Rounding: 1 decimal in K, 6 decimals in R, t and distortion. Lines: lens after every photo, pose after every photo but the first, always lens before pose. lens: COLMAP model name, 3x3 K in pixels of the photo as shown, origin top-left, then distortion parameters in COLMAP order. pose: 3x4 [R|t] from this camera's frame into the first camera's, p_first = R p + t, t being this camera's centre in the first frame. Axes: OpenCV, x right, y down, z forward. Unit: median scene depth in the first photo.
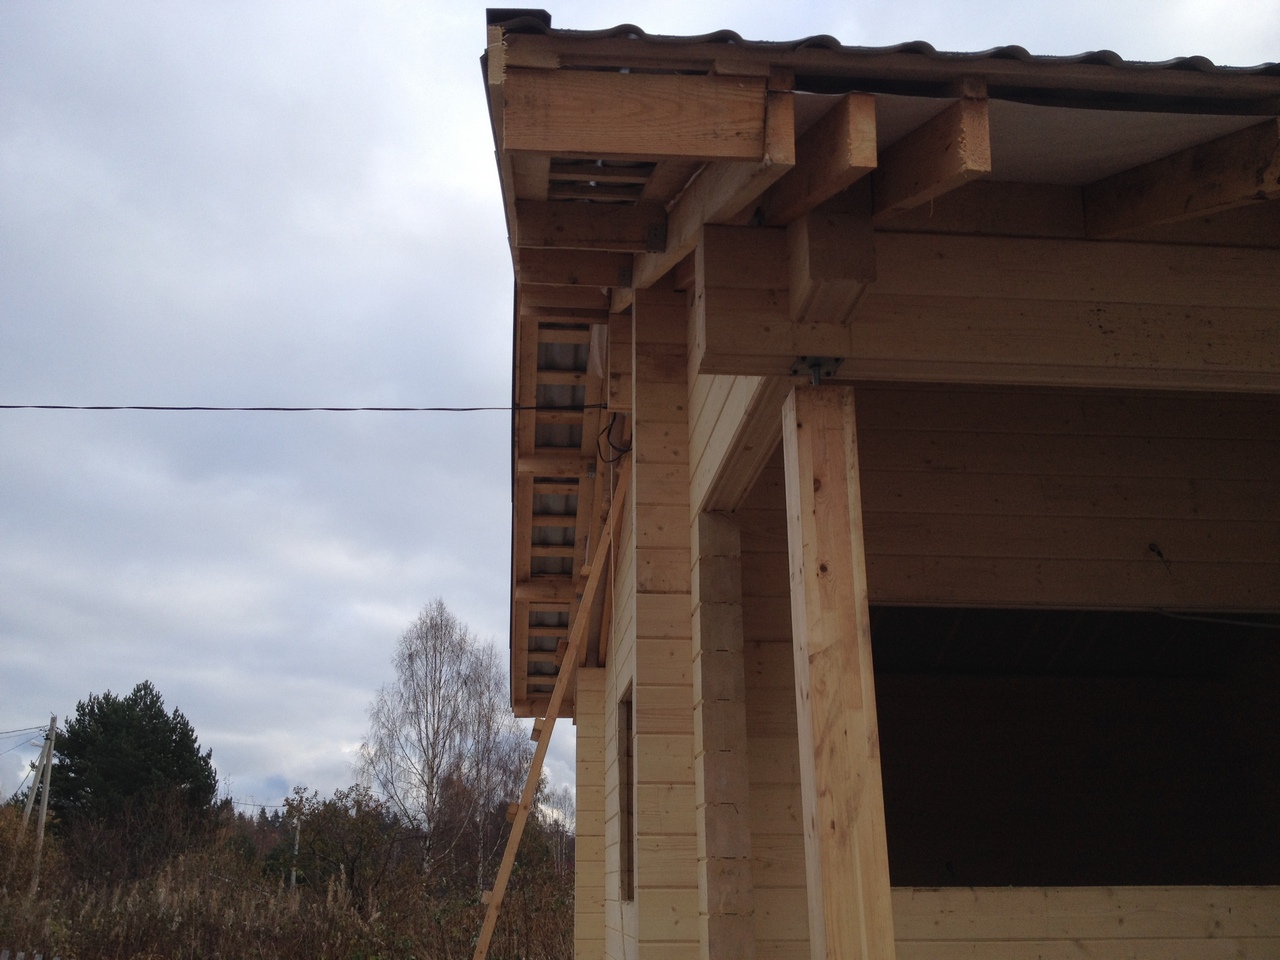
lens RADIAL K [[1188.3, 0, 606.2], [0, 1188.3, 481.5], [0, 0, 1]] dist [0.127642, -0.218801]
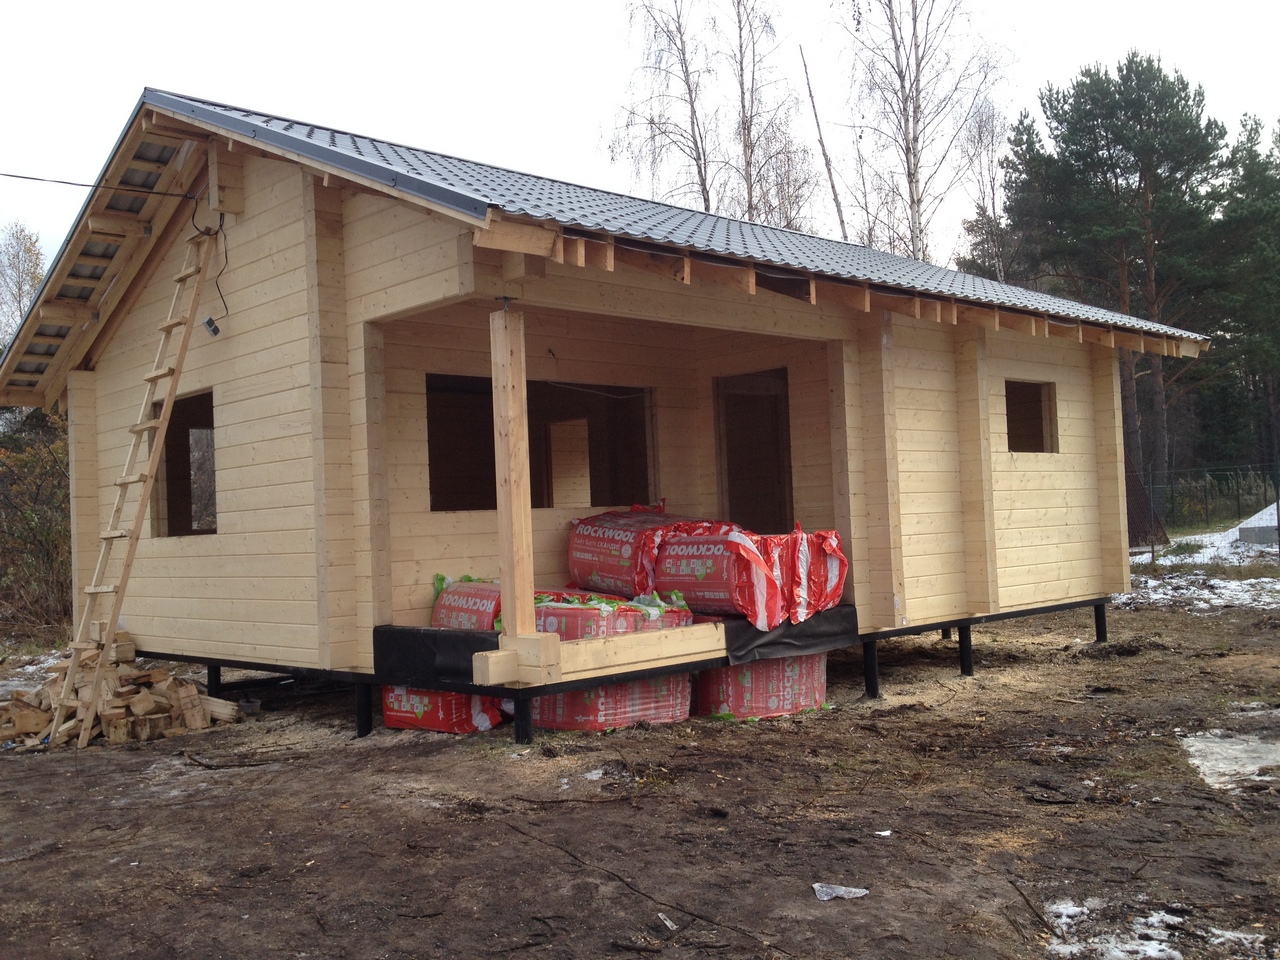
lens RADIAL K [[1210.1, 0, 624.6], [0, 1210.1, 516.7], [0, 0, 1]] dist [0.088534, -0.208994]
pose [[0.777656, -0.031911, 0.627880, -0.813591], [-0.156741, 0.957334, 0.242785, -0.210592], [-0.608838, -0.287218, 0.739474, -0.738505]]
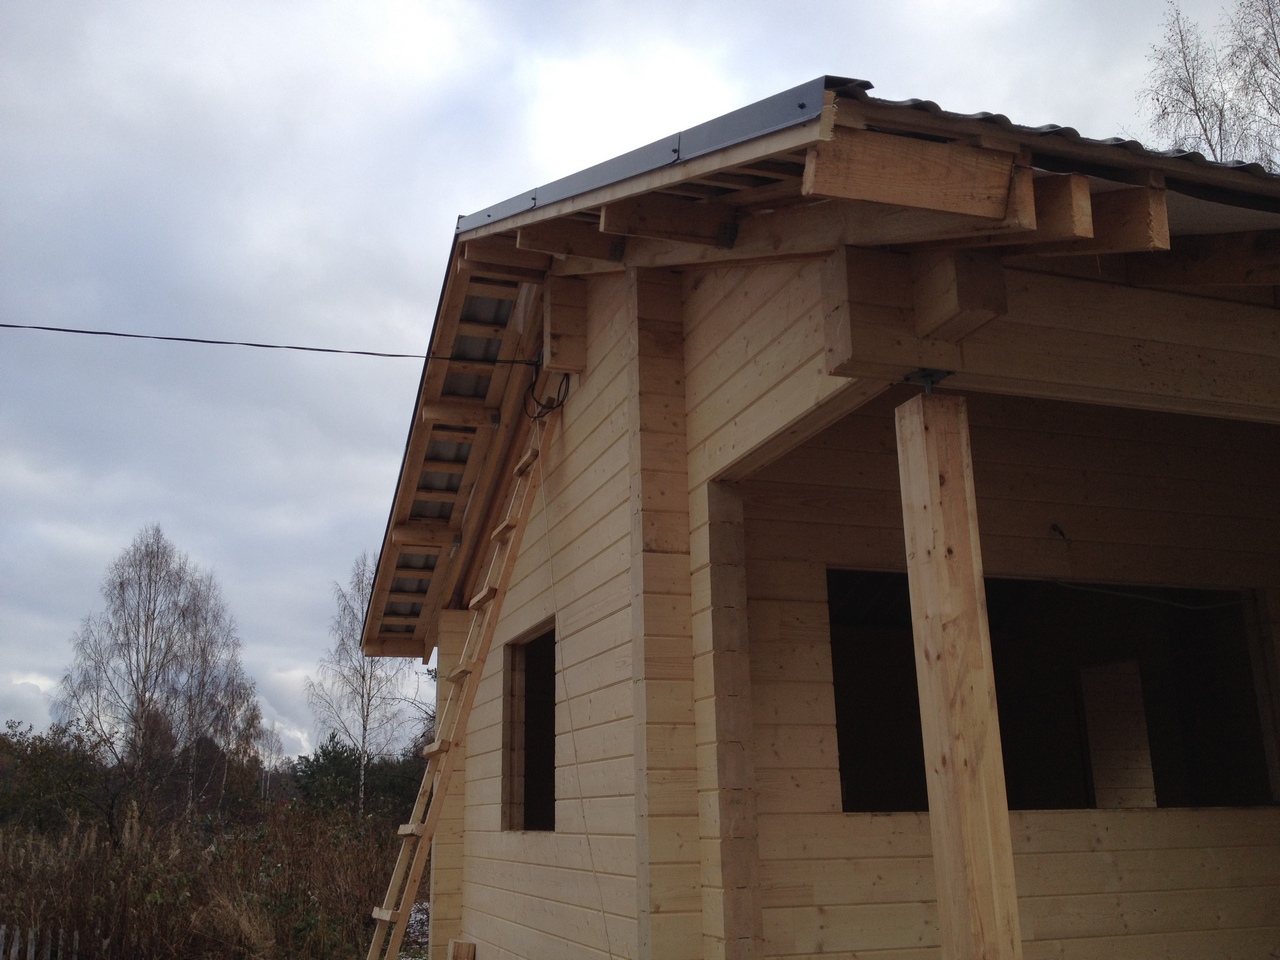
lens RADIAL K [[1192.7, 0, 613.0], [0, 1192.7, 477.7], [0, 0, 1]] dist [0.106032, -0.191899]
pose [[0.970598, 0.046161, 0.236239, -0.272782], [-0.058149, 0.997337, 0.044027, -0.021365], [-0.233578, -0.056470, 0.970697, -0.052132]]
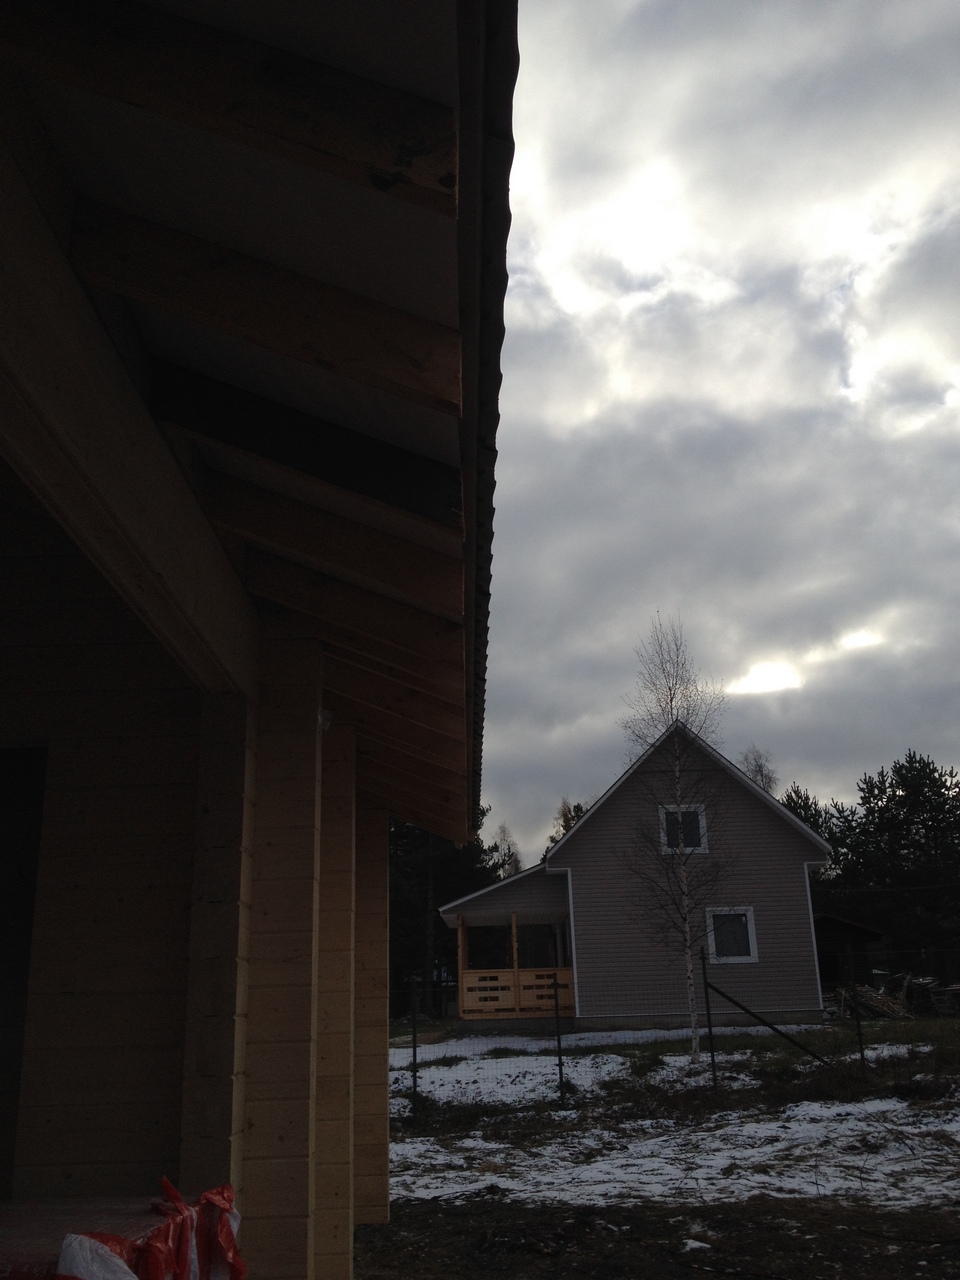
lens RADIAL K [[1183.3, 0, 473.0], [0, 1183.3, 620.4], [0, 0, 1]] dist [0.119679, -0.247322]
pose [[0.075570, 0.303479, 0.949837, -0.023490], [-0.290555, 0.917926, -0.270167, 0.102341], [-0.953870, -0.255563, 0.157545, 0.430177]]
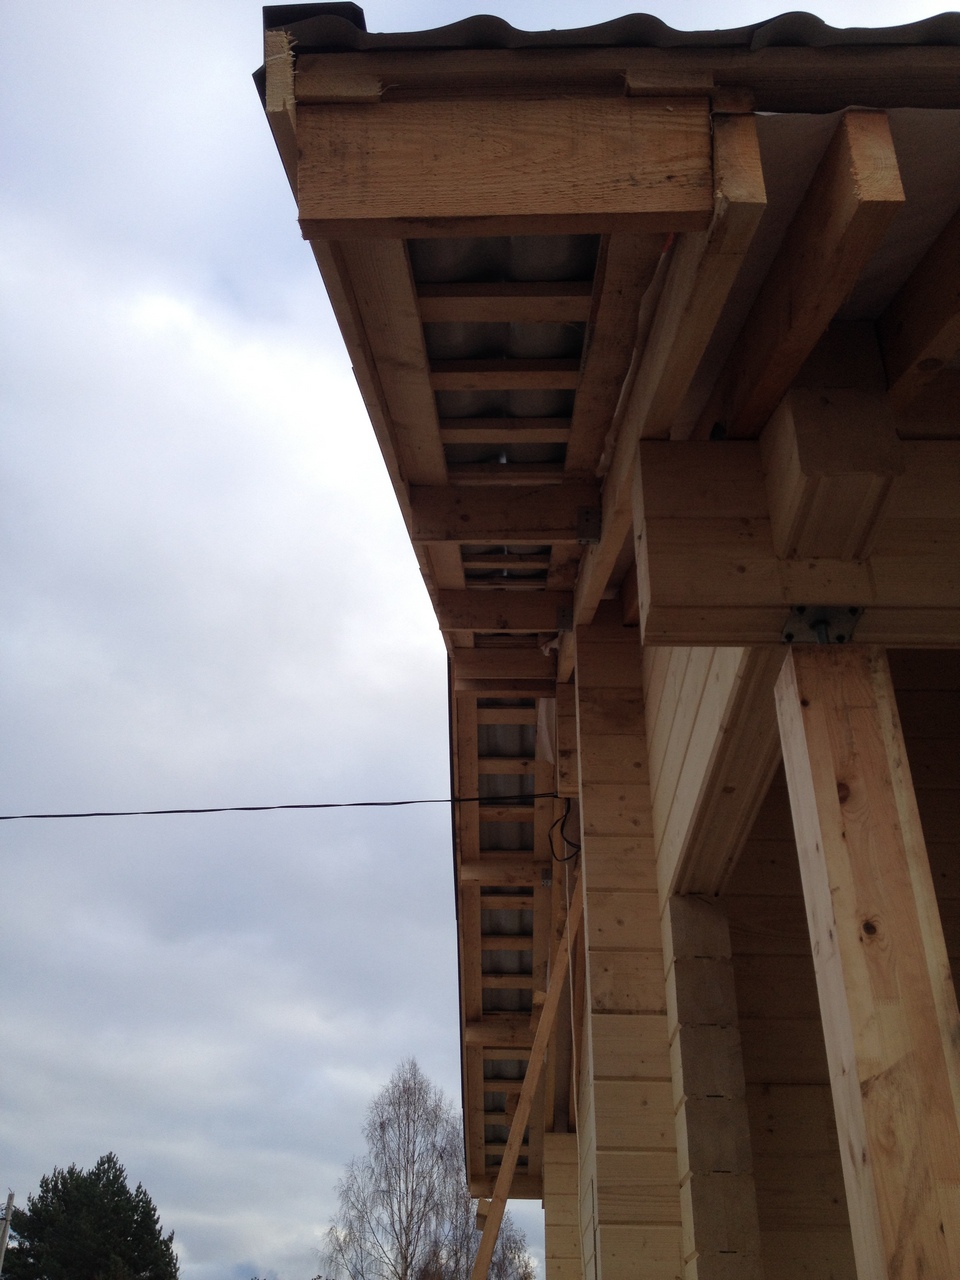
lens RADIAL K [[1183.3, 0, 473.0], [0, 1183.3, 620.4], [0, 0, 1]] dist [0.119679, -0.247322]
pose [[0.995496, -0.041439, -0.085267, 0.026740], [0.018758, 0.967724, -0.251313, 0.044811], [0.092929, 0.248582, 0.964143, 0.231549]]
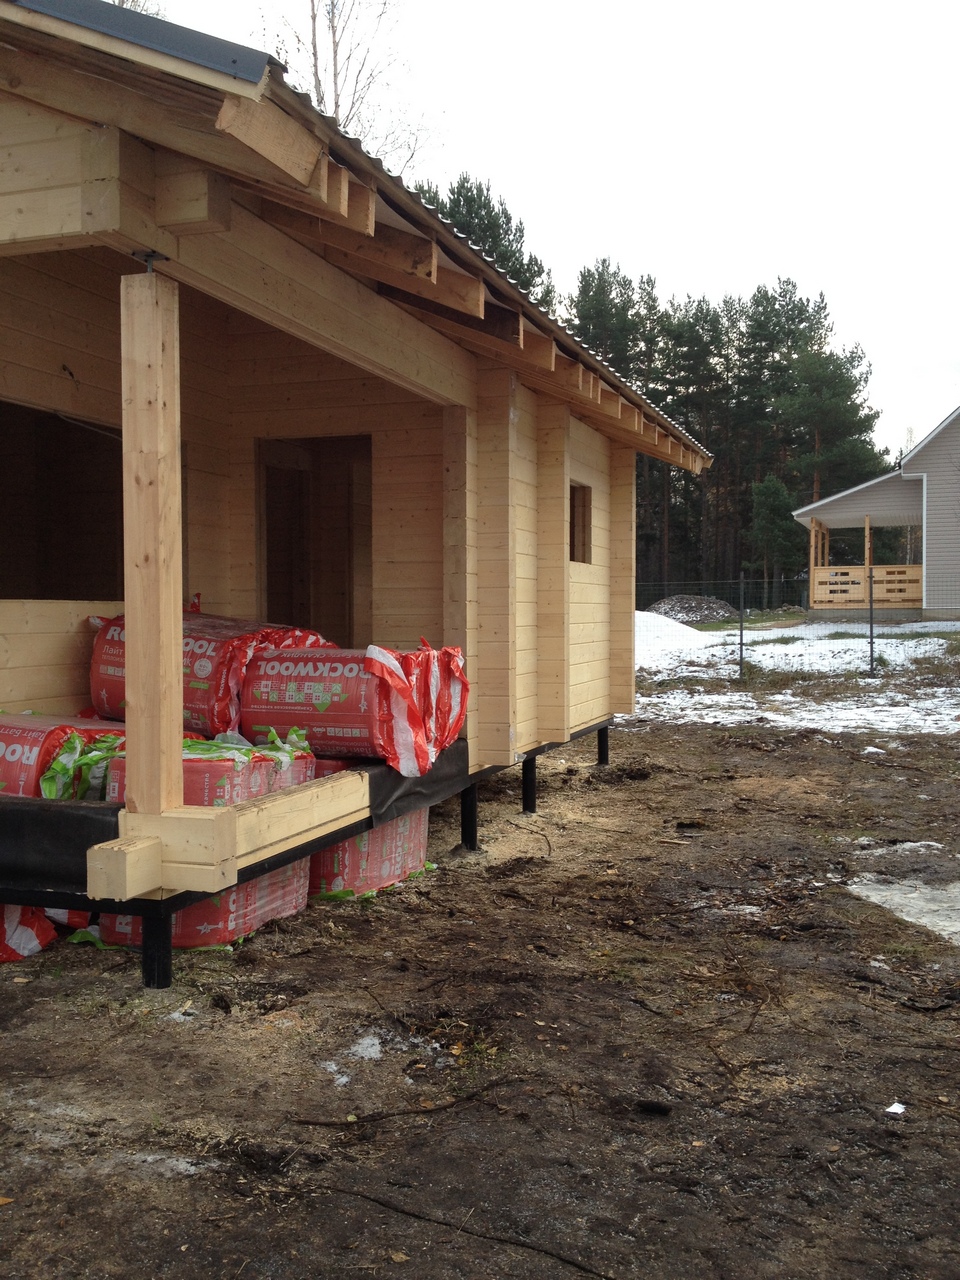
lens RADIAL K [[1200.7, 0, 488.2], [0, 1200.7, 649.5], [0, 0, 1]] dist [0.093330, -0.201598]
pose [[0.389643, -0.034771, 0.920310, -0.710540], [-0.287004, 0.944941, 0.157214, 0.003400], [-0.875104, -0.325389, 0.358210, -0.027970]]
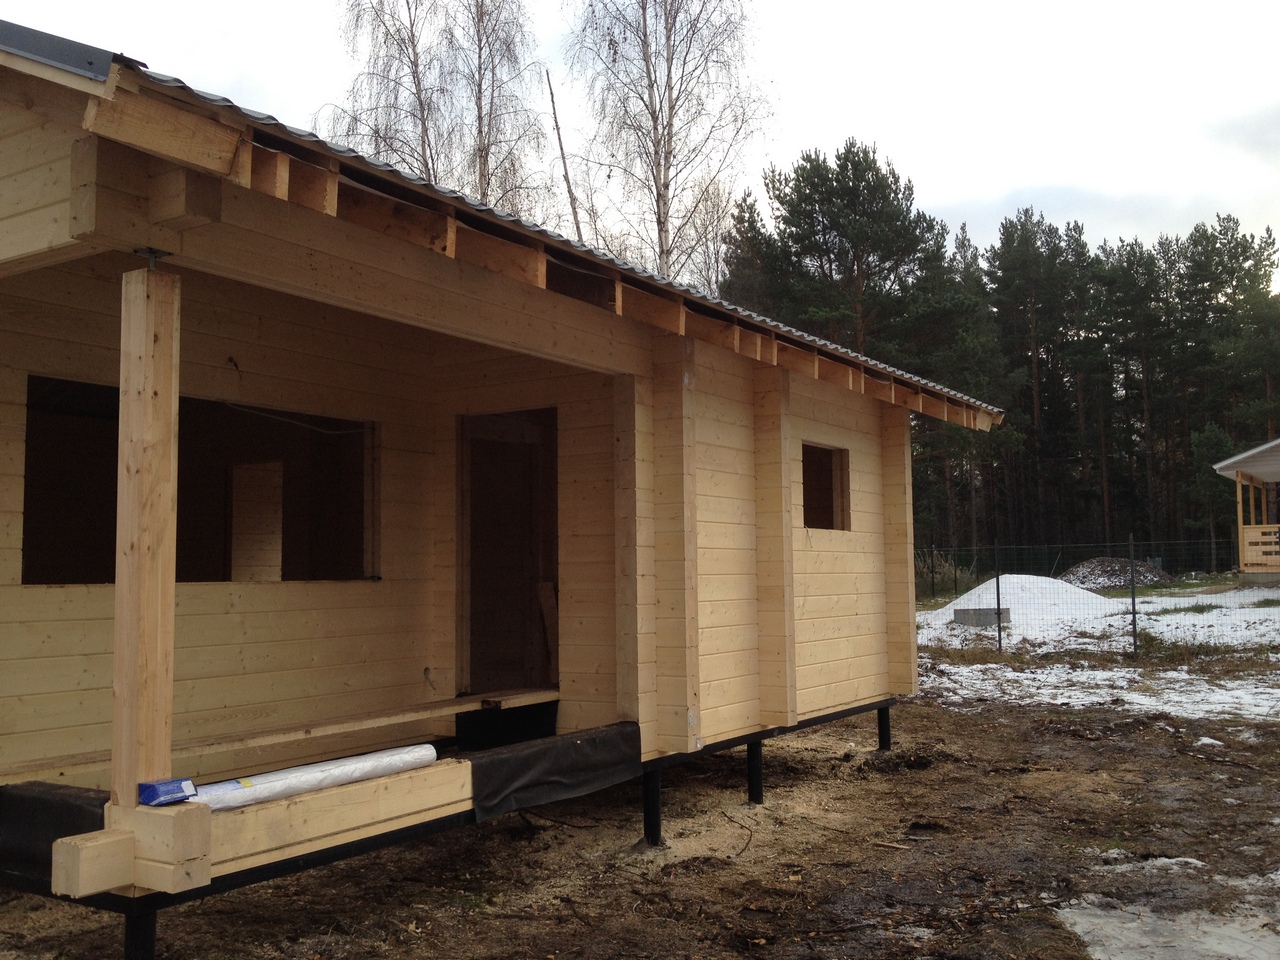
lens RADIAL K [[1207.0, 0, 637.9], [0, 1207.0, 483.6], [0, 0, 1]] dist [0.140056, -0.308437]
pose [[0.594872, 0.051166, 0.802190, -0.464465], [-0.242191, 0.963005, 0.118176, -0.100740], [-0.766466, -0.264583, 0.585257, -0.299168]]
